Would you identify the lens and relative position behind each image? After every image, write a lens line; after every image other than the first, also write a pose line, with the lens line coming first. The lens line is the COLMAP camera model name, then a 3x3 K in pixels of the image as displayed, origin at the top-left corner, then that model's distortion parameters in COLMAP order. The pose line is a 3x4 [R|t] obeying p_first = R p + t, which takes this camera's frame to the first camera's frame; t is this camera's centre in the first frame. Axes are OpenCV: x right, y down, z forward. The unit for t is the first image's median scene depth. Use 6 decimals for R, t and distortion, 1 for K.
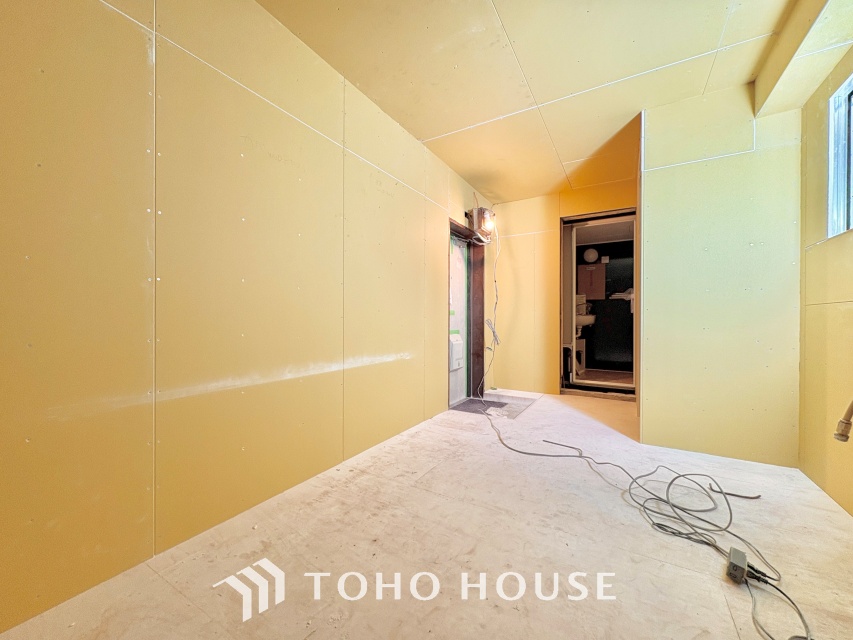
lens RADIAL K [[338.6, 0, 426.5], [0, 338.6, 320.0], [0, 0, 1]] dist [-0.000445, 0.000043]
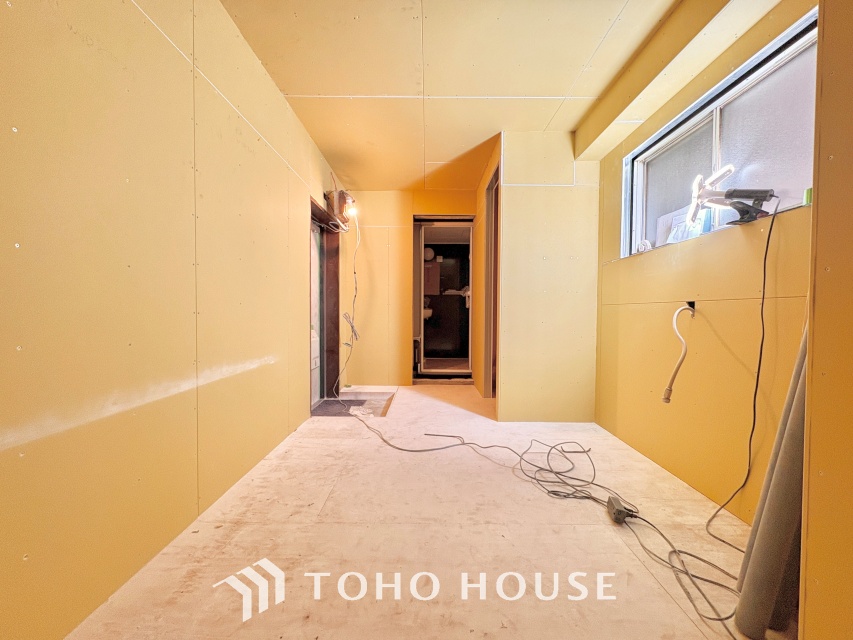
lens RADIAL K [[338.6, 0, 426.5], [0, 338.6, 320.0], [0, 0, 1]] dist [-0.000445, 0.000043]
pose [[0.859731, -0.008931, 0.510669, -0.174142], [-0.003684, 0.999713, 0.023685, -0.010069], [-0.510734, -0.022244, 0.859451, 0.142091]]
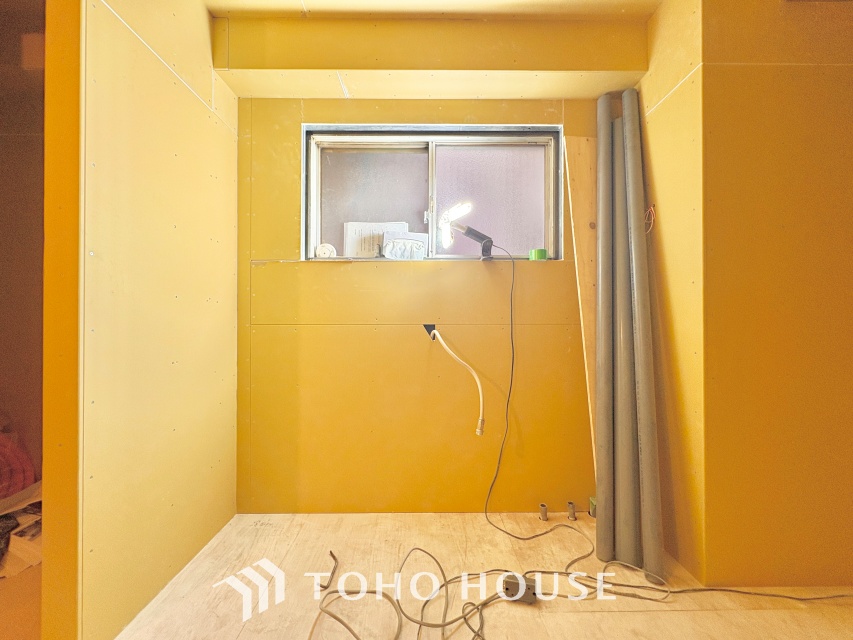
lens RADIAL K [[338.6, 0, 426.5], [0, 338.6, 320.0], [0, 0, 1]] dist [-0.000445, 0.000043]
pose [[-0.521547, 0.002766, 0.853218, 0.094799], [0.000438, 0.999995, -0.002975, -0.043873], [-0.853223, -0.001177, -0.521546, 0.893949]]
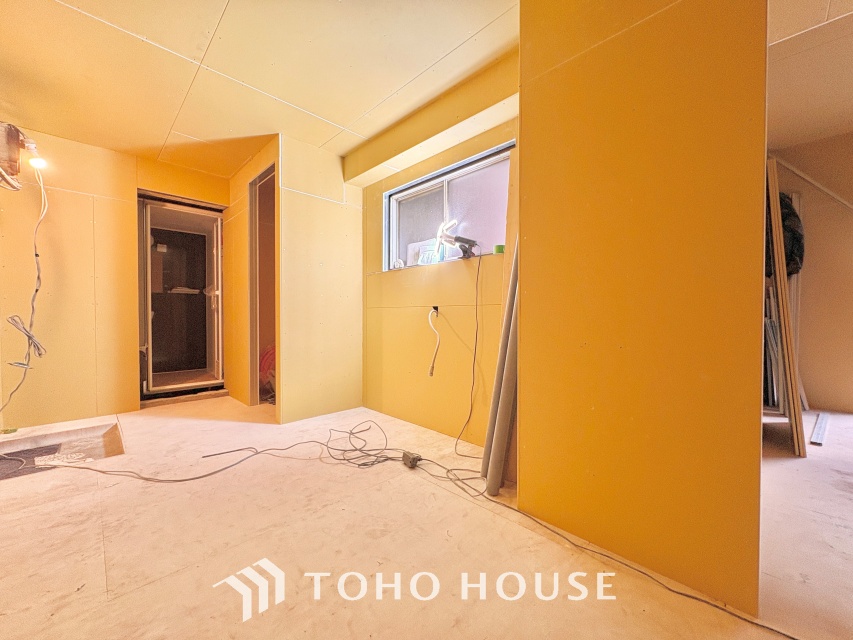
lens RADIAL K [[338.6, 0, 426.5], [0, 338.6, 320.0], [0, 0, 1]] dist [-0.000445, 0.000043]
pose [[0.245448, -0.013593, 0.969315, -0.367331], [-0.000365, 0.999900, 0.014114, -0.006677], [-0.969410, -0.003818, 0.245418, 0.248464]]
